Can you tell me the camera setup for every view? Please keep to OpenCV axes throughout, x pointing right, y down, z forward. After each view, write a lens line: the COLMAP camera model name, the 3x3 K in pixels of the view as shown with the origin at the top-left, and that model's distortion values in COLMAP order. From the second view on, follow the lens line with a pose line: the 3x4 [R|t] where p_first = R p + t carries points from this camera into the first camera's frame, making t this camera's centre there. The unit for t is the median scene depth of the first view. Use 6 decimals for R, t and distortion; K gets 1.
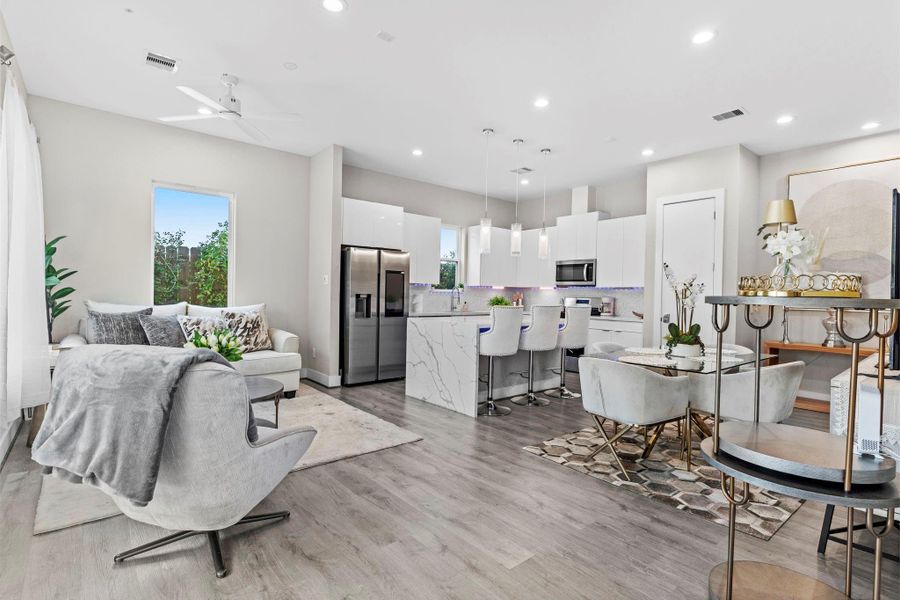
lens RADIAL K [[429.9, 0, 448.4], [0, 429.9, 302.4], [0, 0, 1]] dist [-0.004086, 0.004103]
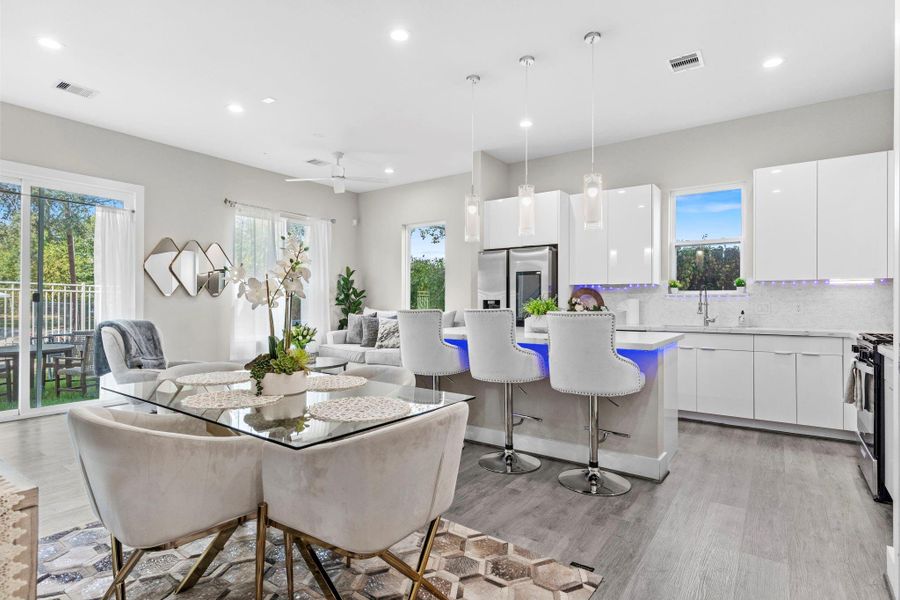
lens RADIAL K [[467.2, 0, 448.8], [0, 467.2, 302.4], [0, 0, 1]] dist [0.001102, 0.000975]
pose [[0.244008, -0.020658, -0.969553, 0.802355], [-0.015833, 0.999555, -0.025282, 0.013524], [0.969644, 0.021520, 0.243572, 0.711762]]
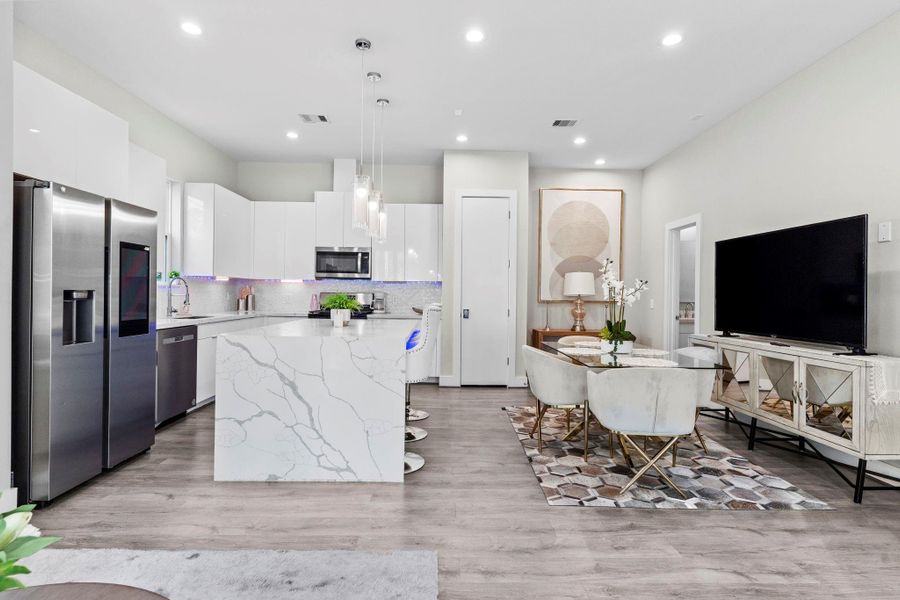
lens RADIAL K [[448.4, 0, 445.8], [0, 448.4, 296.4], [0, 0, 1]] dist [0.006718, -0.001877]
pose [[0.633776, -0.014103, 0.773388, -0.340522], [0.012568, 0.999890, 0.007934, -0.012431], [-0.773415, 0.004692, 0.633883, 0.429181]]
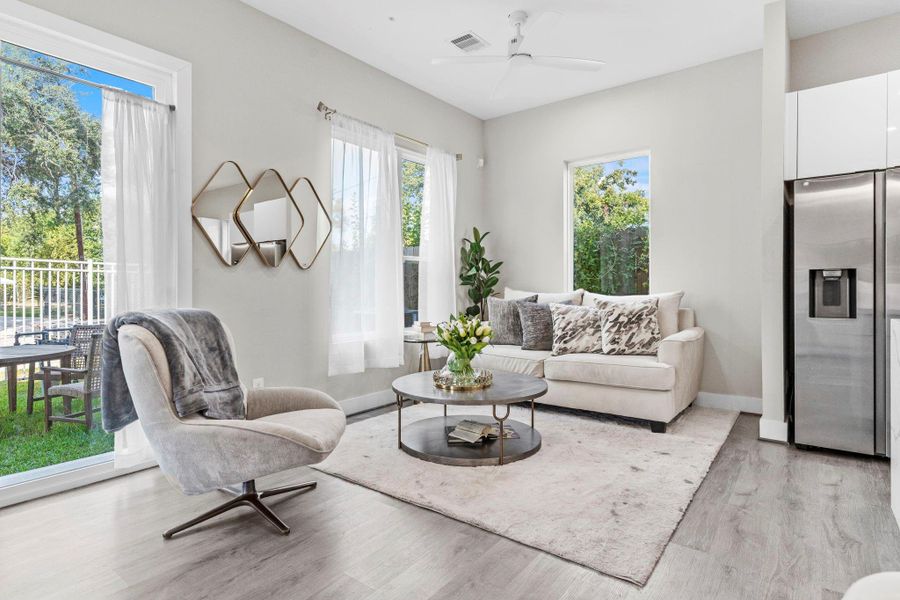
lens RADIAL K [[480.6, 0, 447.9], [0, 480.6, 289.9], [0, 0, 1]] dist [0.004366, 0.000659]
pose [[0.214792, -0.018422, -0.976486, 0.261867], [-0.011381, 0.999707, -0.021363, 0.022840], [0.976594, 0.015702, 0.214519, 0.483872]]
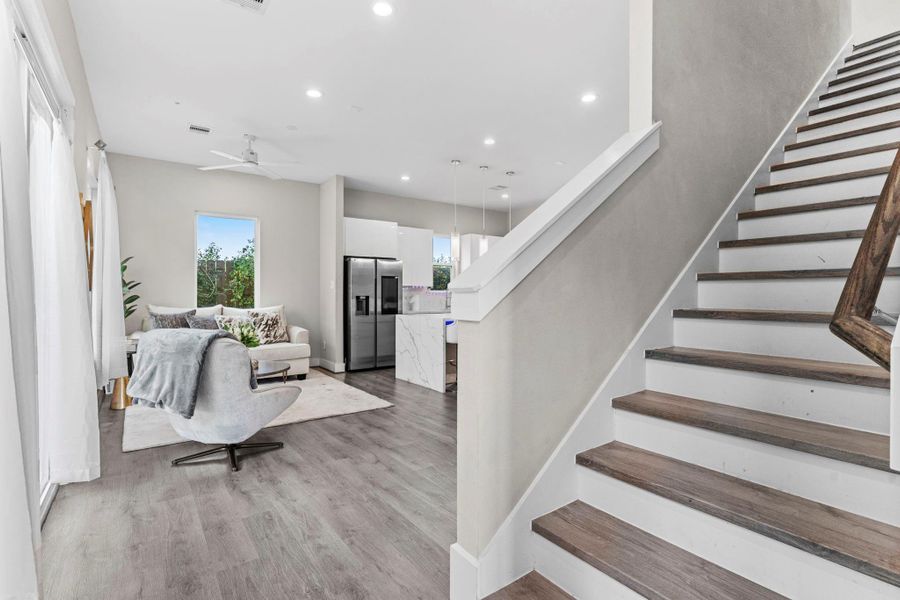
lens RADIAL K [[429.9, 0, 451.6], [0, 429.9, 294.9], [0, 0, 1]] dist [-0.004086, 0.004103]
pose [[0.997279, -0.019926, -0.070977, 0.148436], [0.018531, 0.999623, -0.020255, 0.007588], [0.071353, 0.018885, 0.997272, -0.204276]]
